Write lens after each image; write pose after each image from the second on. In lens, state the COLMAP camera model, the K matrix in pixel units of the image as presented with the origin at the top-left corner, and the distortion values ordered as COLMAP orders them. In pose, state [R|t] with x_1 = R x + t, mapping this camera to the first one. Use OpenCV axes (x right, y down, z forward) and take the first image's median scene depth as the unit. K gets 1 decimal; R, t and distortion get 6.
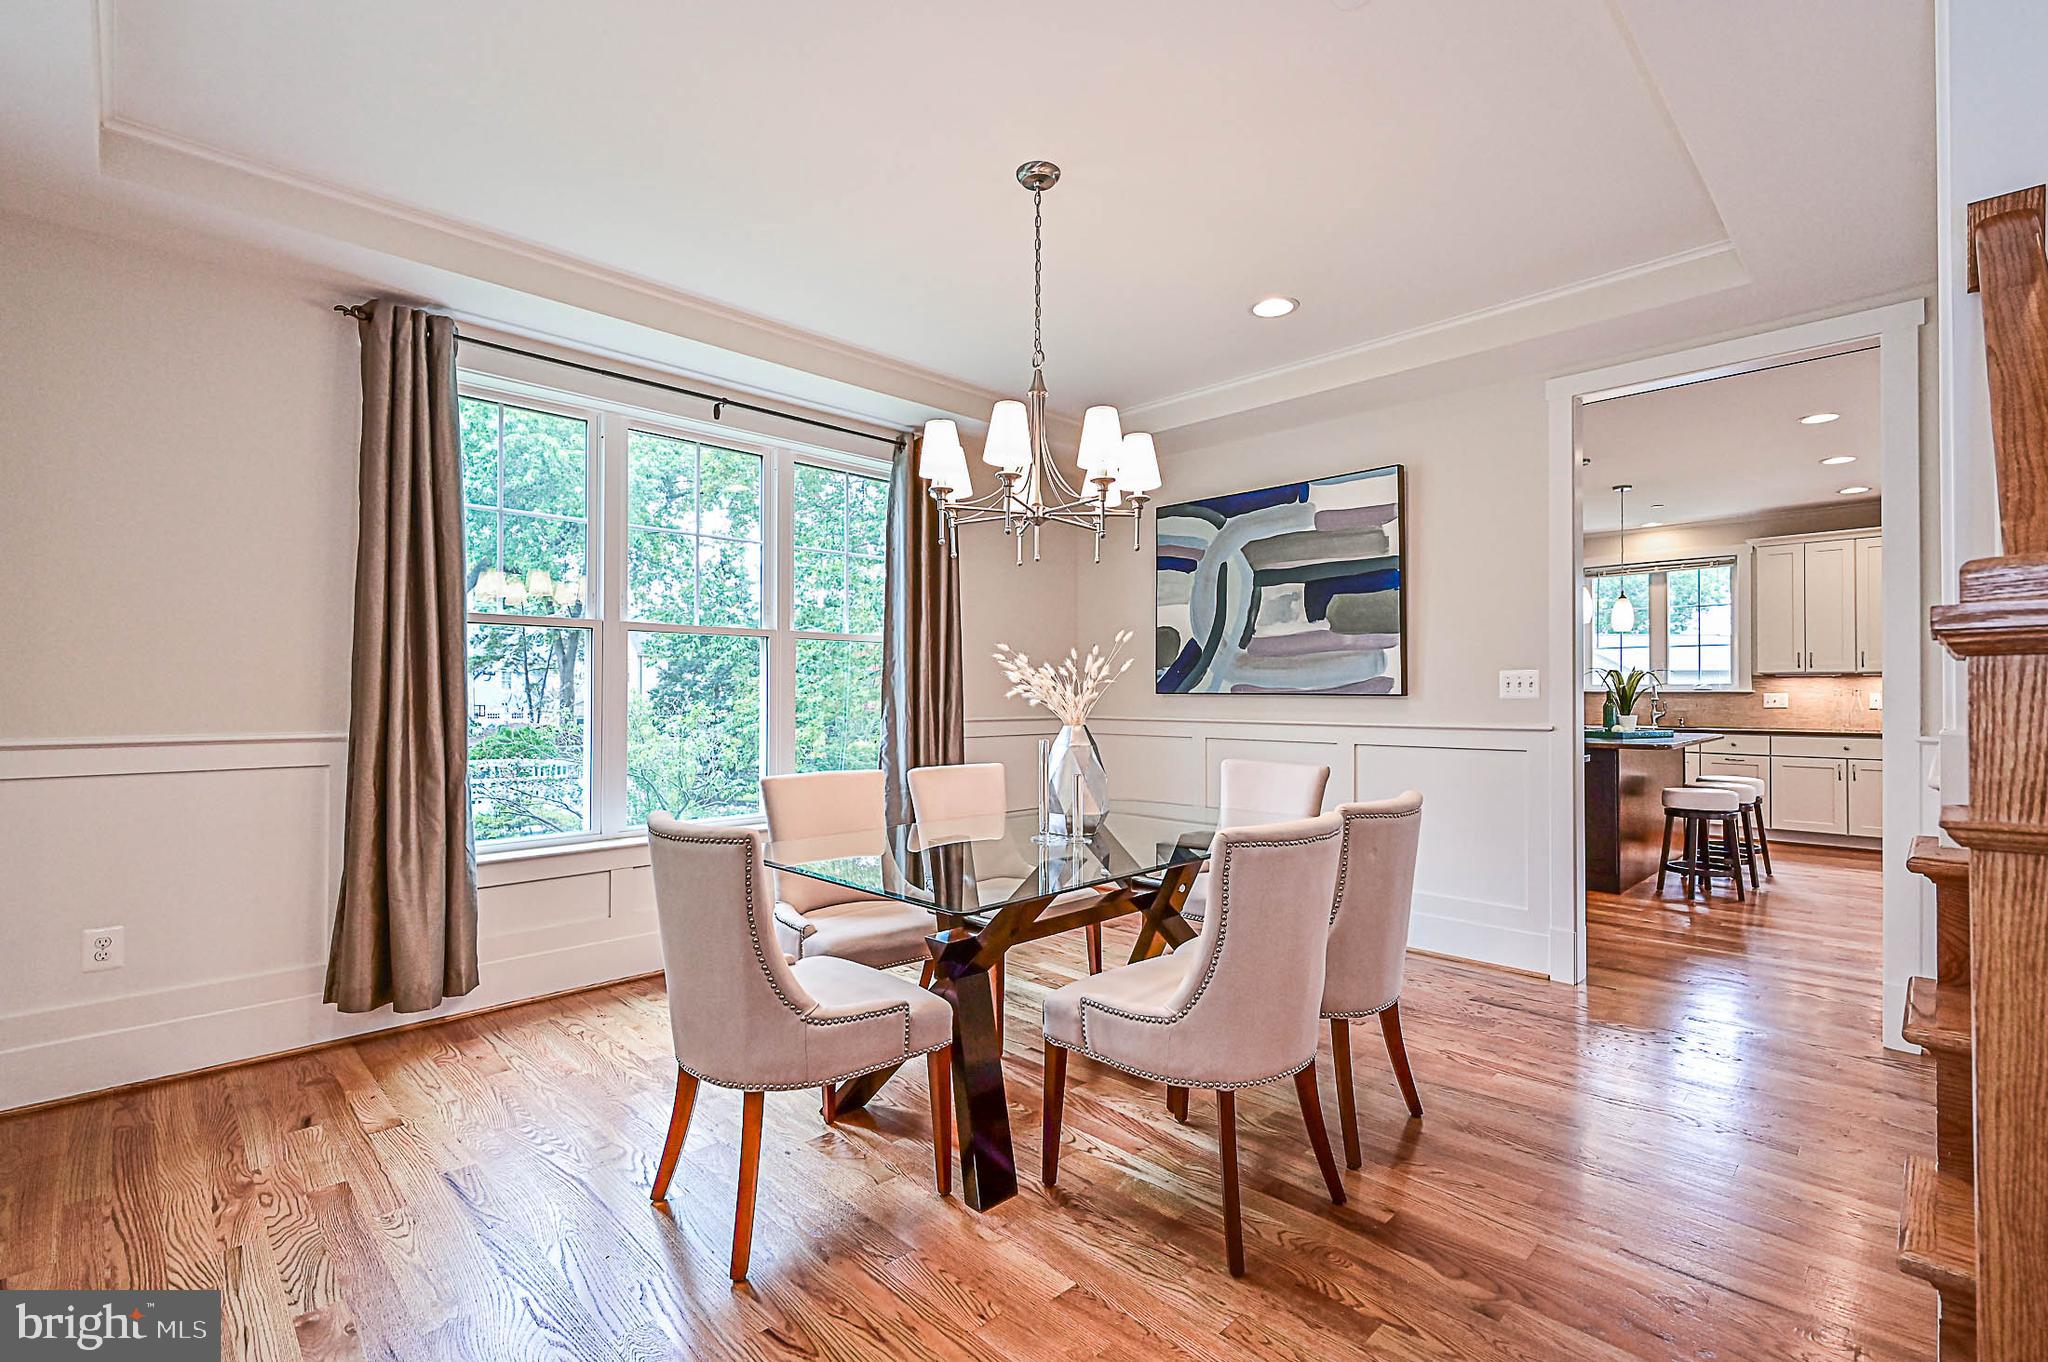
lens RADIAL K [[925.7, 0, 1028.3], [0, 925.7, 680.0], [0, 0, 1]] dist [0.000585, 0.001245]
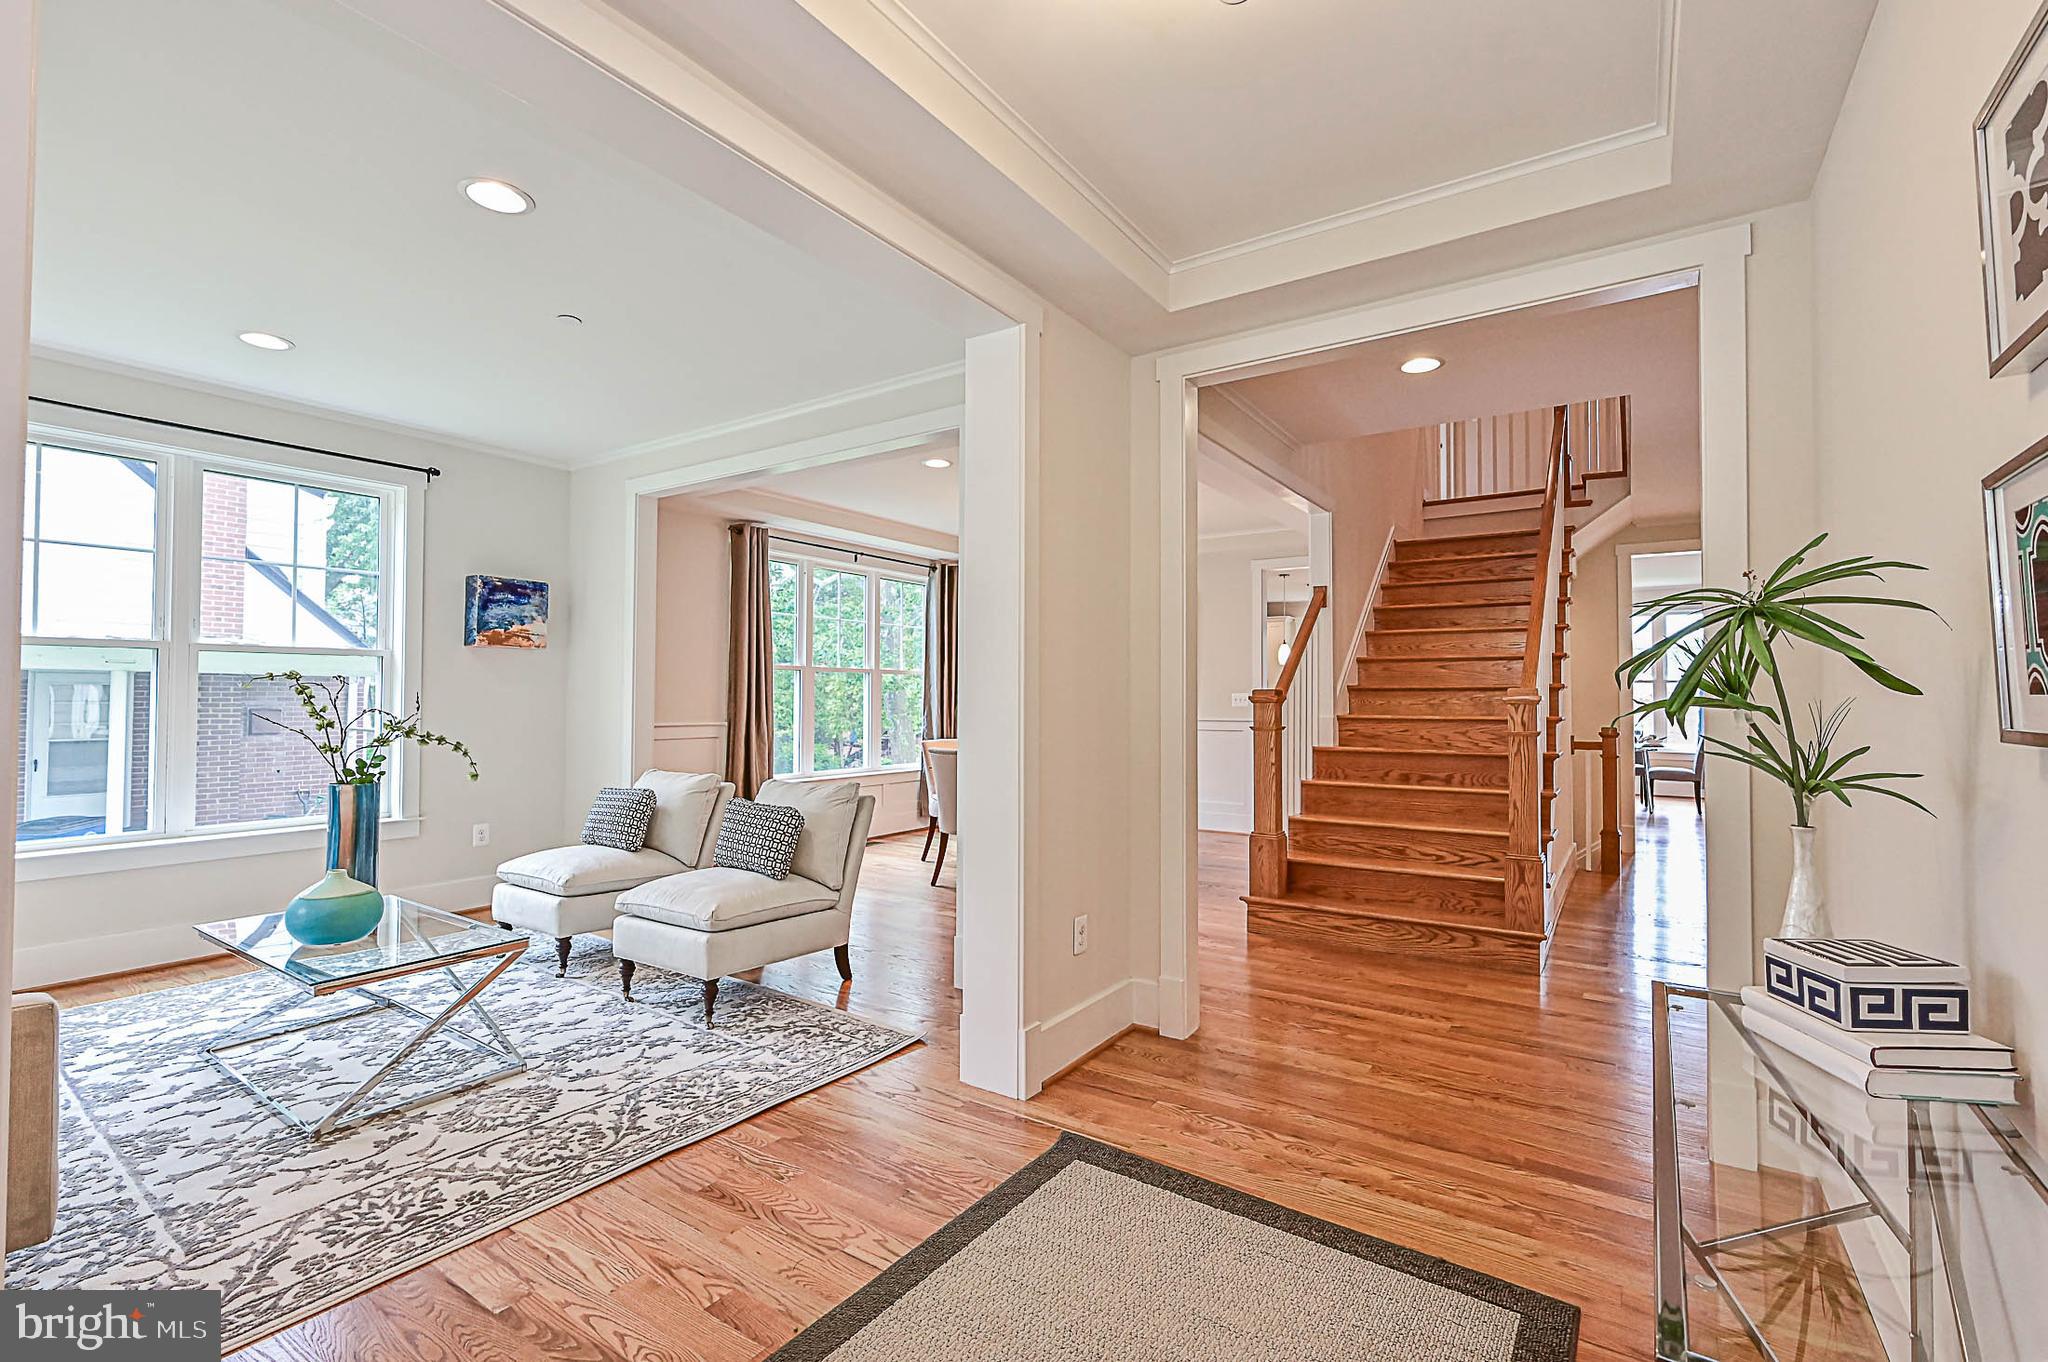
lens RADIAL K [[898.7, 0, 1021.2], [0, 898.7, 679.4], [0, 0, 1]] dist [-0.001746, 0.001325]
pose [[0.980552, 0.006151, 0.196164, -0.322093], [-0.005369, 0.999975, -0.004517, -0.025416], [-0.196187, 0.003376, 0.980561, -0.793176]]
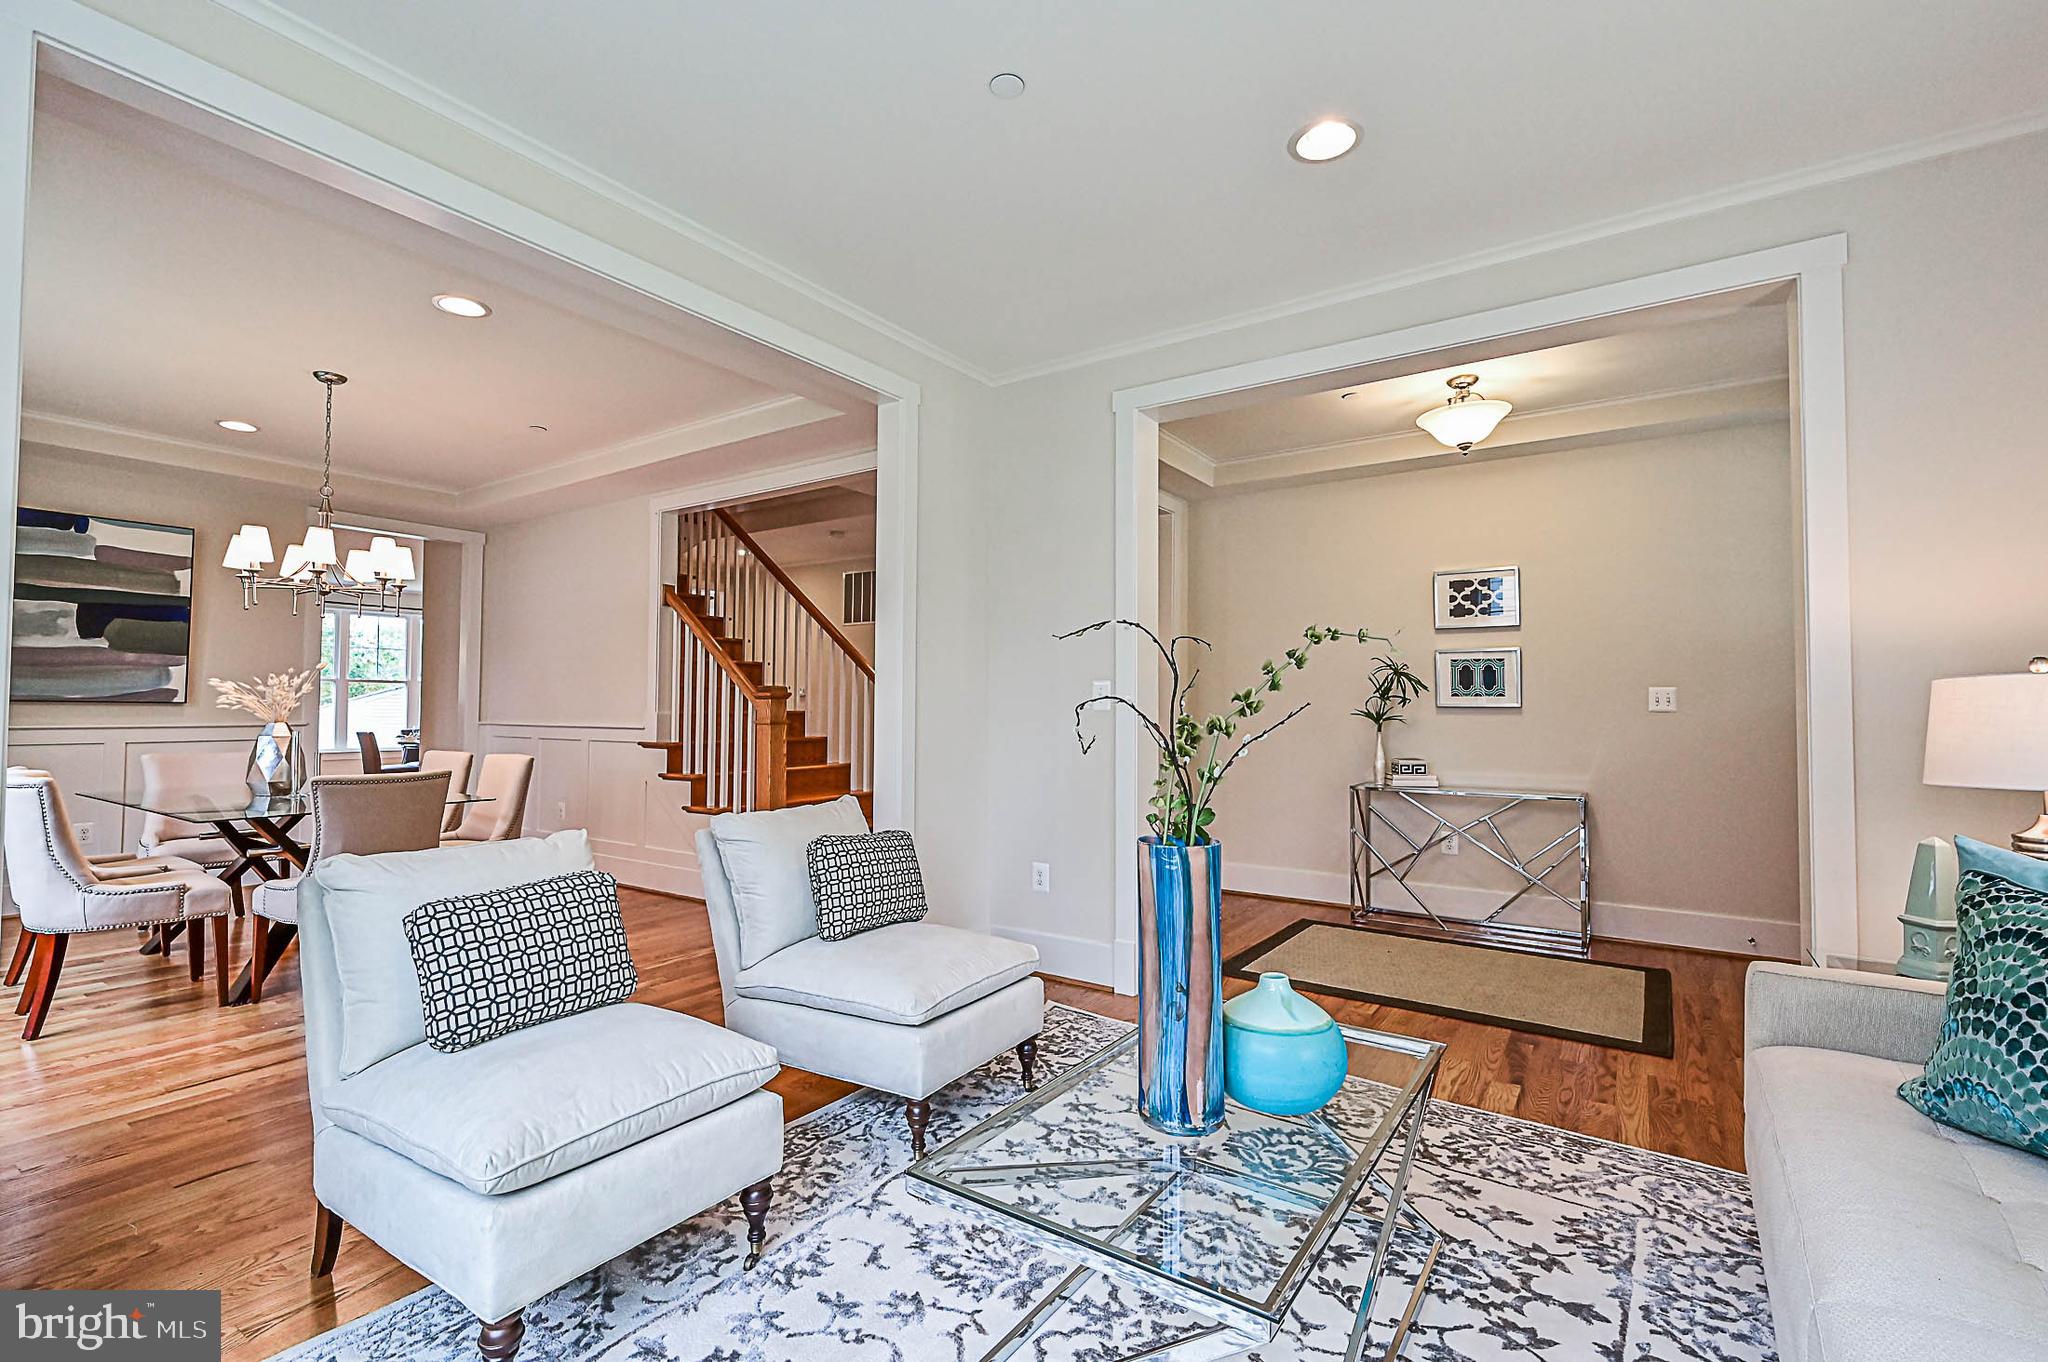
lens RADIAL K [[898.7, 0, 1019.6], [0, 898.7, 681.6], [0, 0, 1]] dist [-0.001746, 0.001325]
pose [[-0.188255, 0.025346, 0.981793, -0.988207], [-0.019755, 0.999367, -0.029588, 0.001043], [-0.981921, -0.024966, -0.187635, 0.065069]]
